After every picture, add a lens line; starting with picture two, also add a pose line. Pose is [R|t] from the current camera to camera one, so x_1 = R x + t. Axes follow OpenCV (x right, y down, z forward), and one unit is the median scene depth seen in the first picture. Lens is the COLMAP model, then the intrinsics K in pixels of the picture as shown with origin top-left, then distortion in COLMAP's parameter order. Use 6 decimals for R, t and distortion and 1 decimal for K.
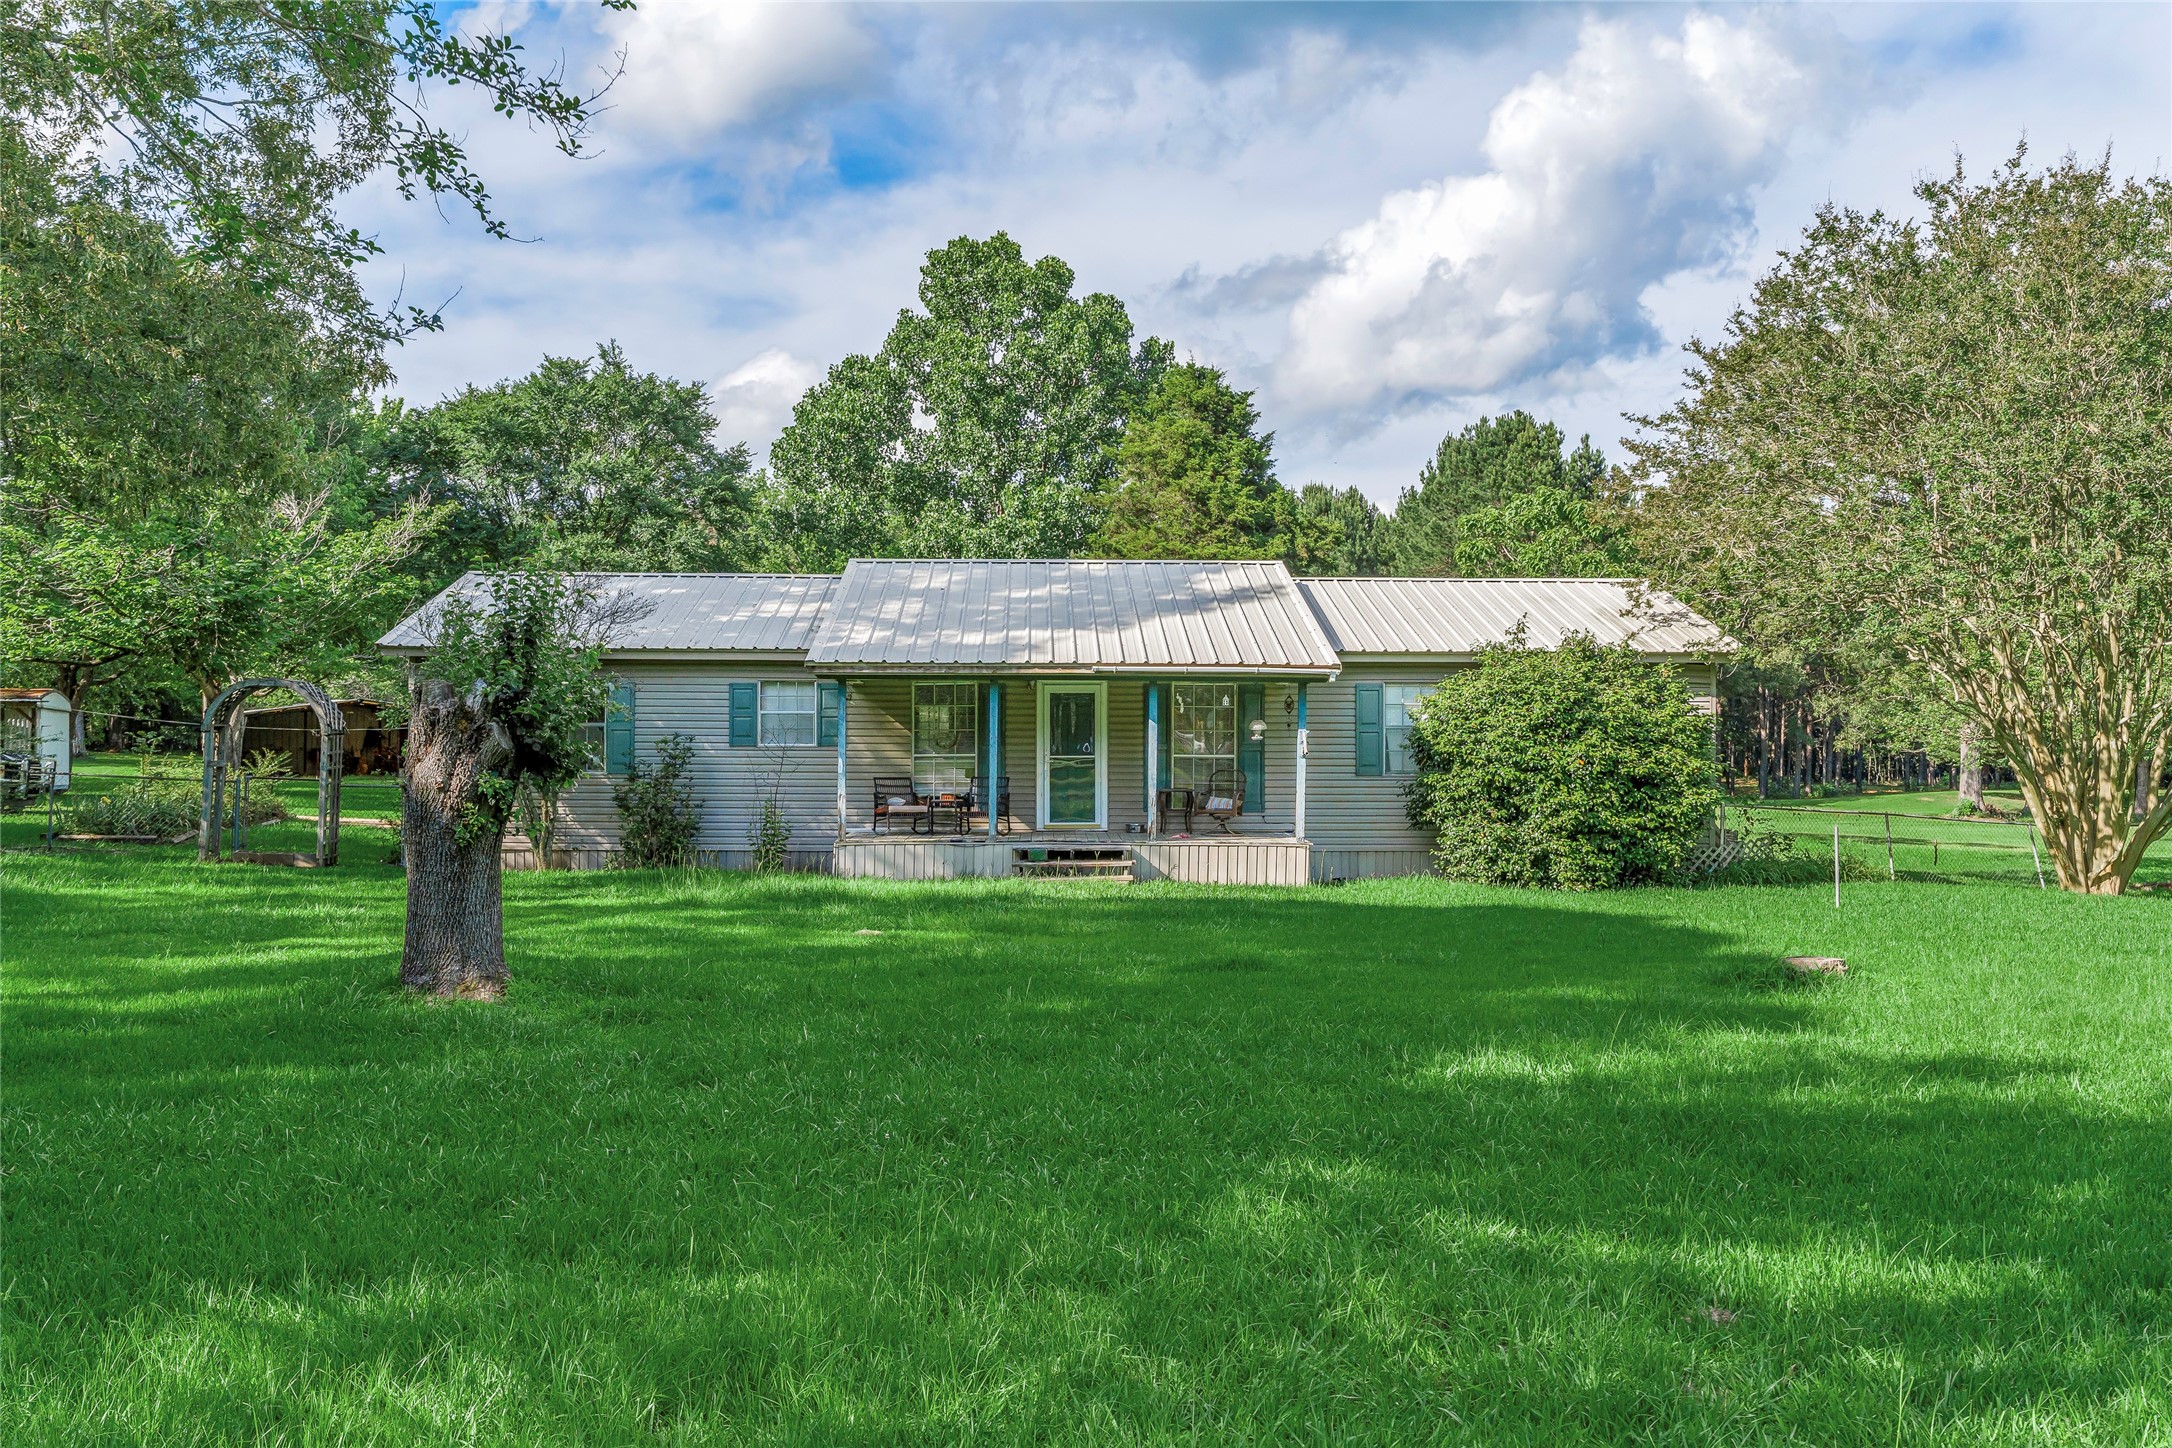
lens RADIAL K [[1858.5, 0, 1086.0], [0, 1858.5, 724.0], [0, 0, 1]] dist [0.002830, 0.001010]
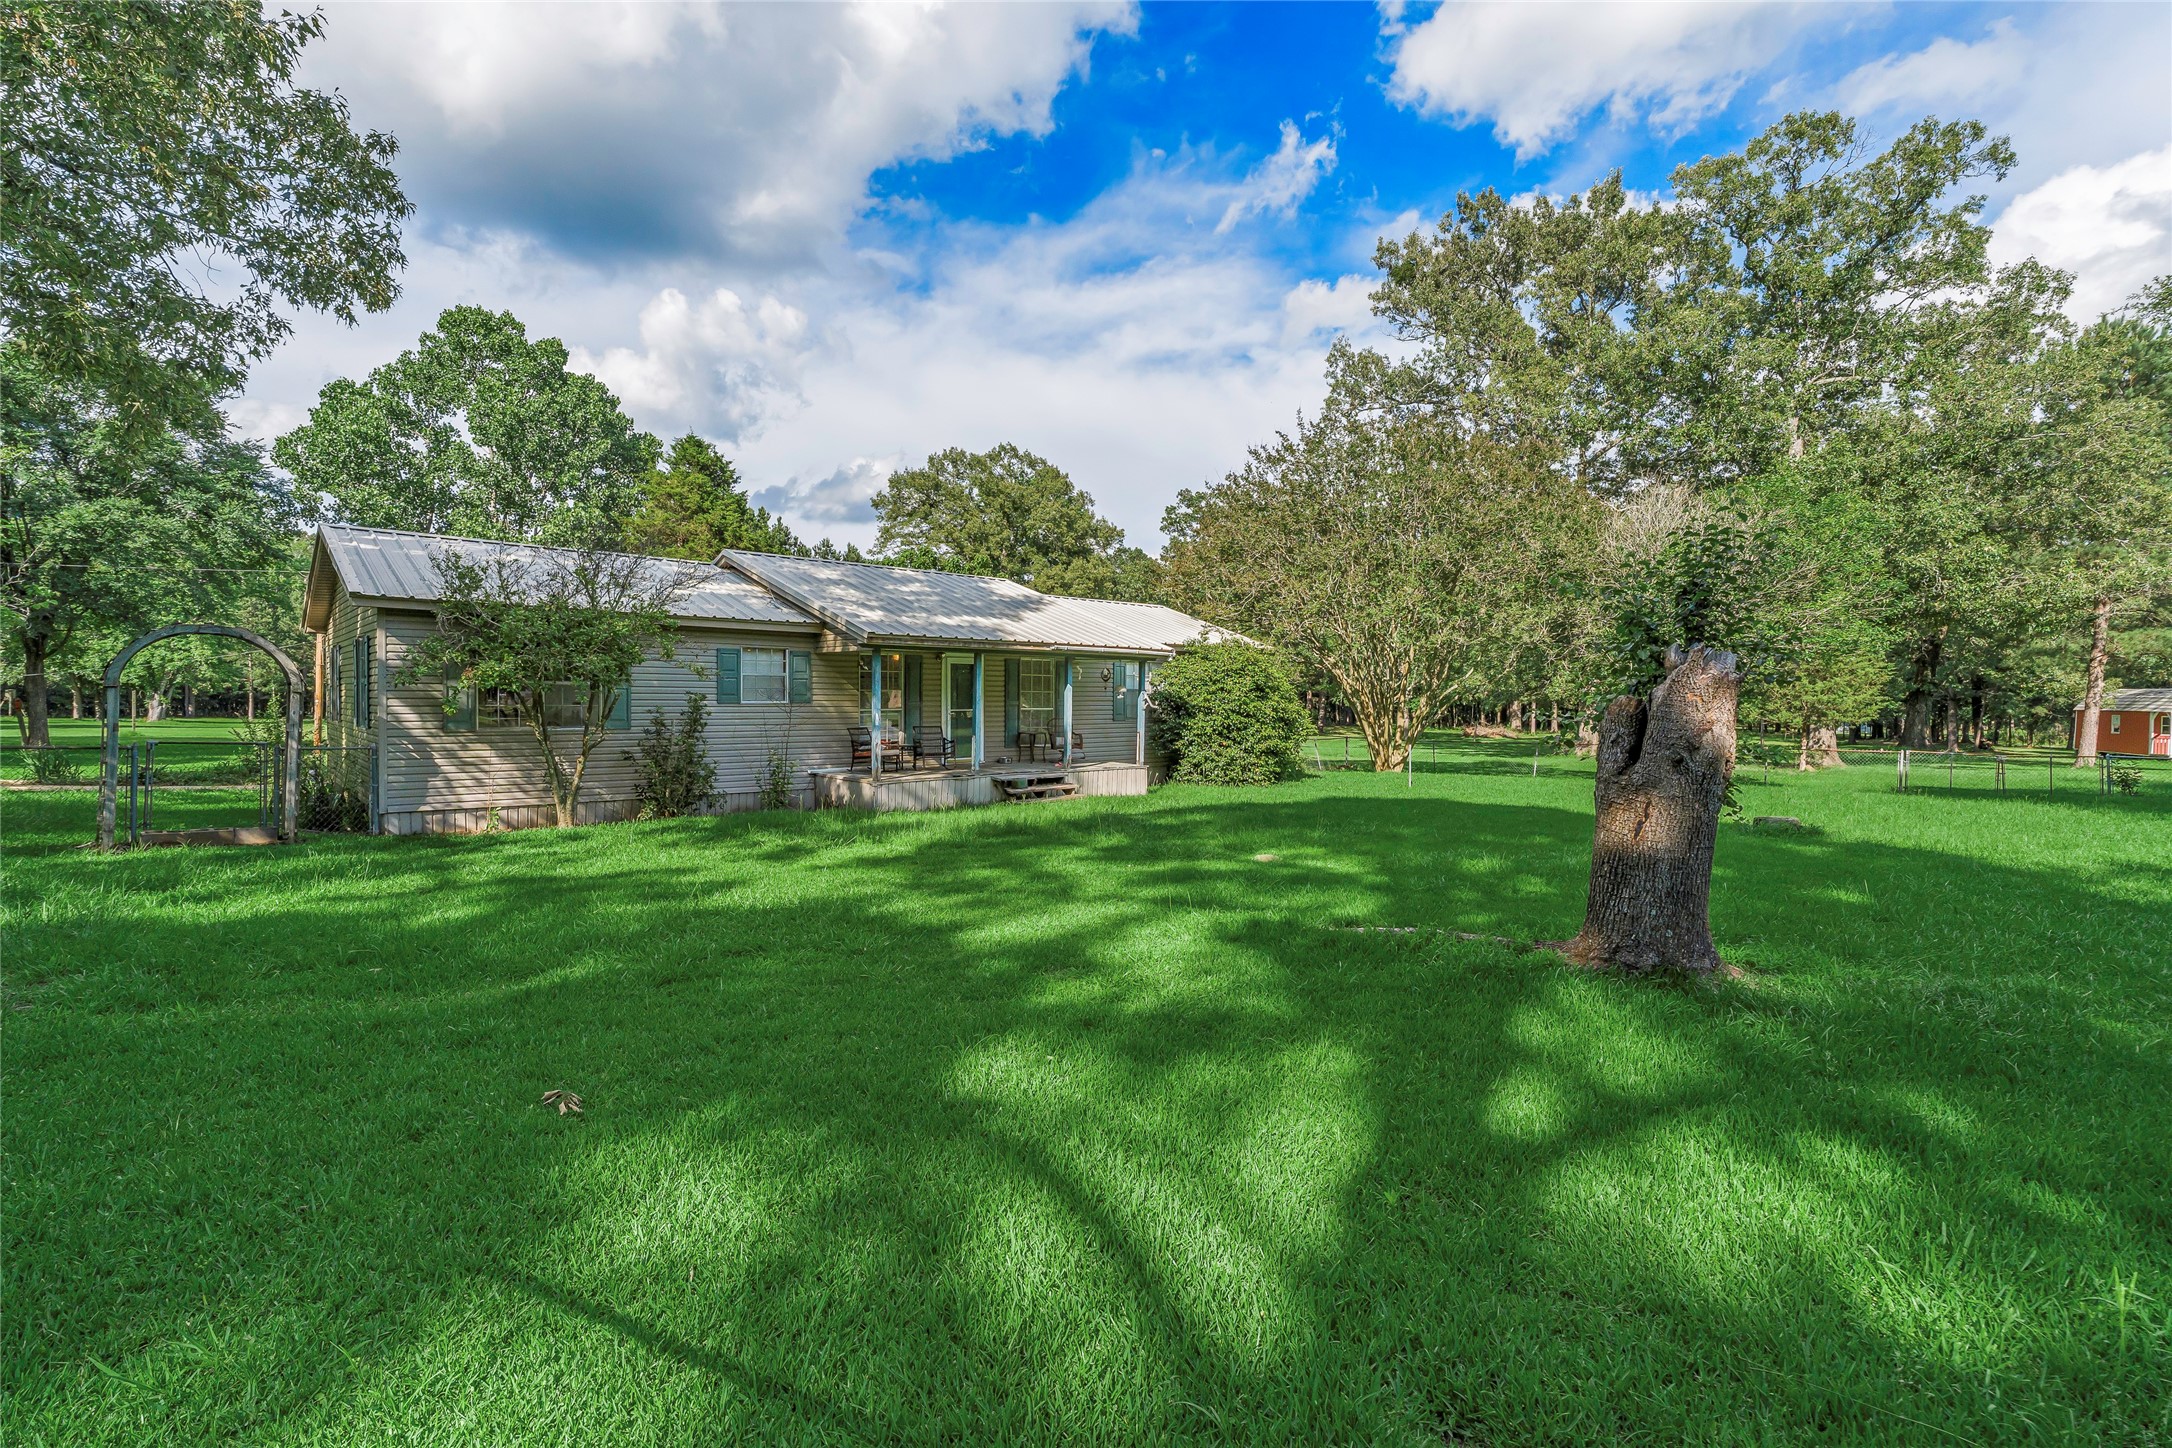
lens RADIAL K [[994.1, 0, 1086.0], [0, 994.1, 724.0], [0, 0, 1]] dist [0.001355, 0.000451]
pose [[0.750934, -0.017394, 0.660148, -0.432745], [-0.008839, 0.999299, 0.036385, 0.000395], [-0.660318, -0.033158, 0.750253, 0.390987]]
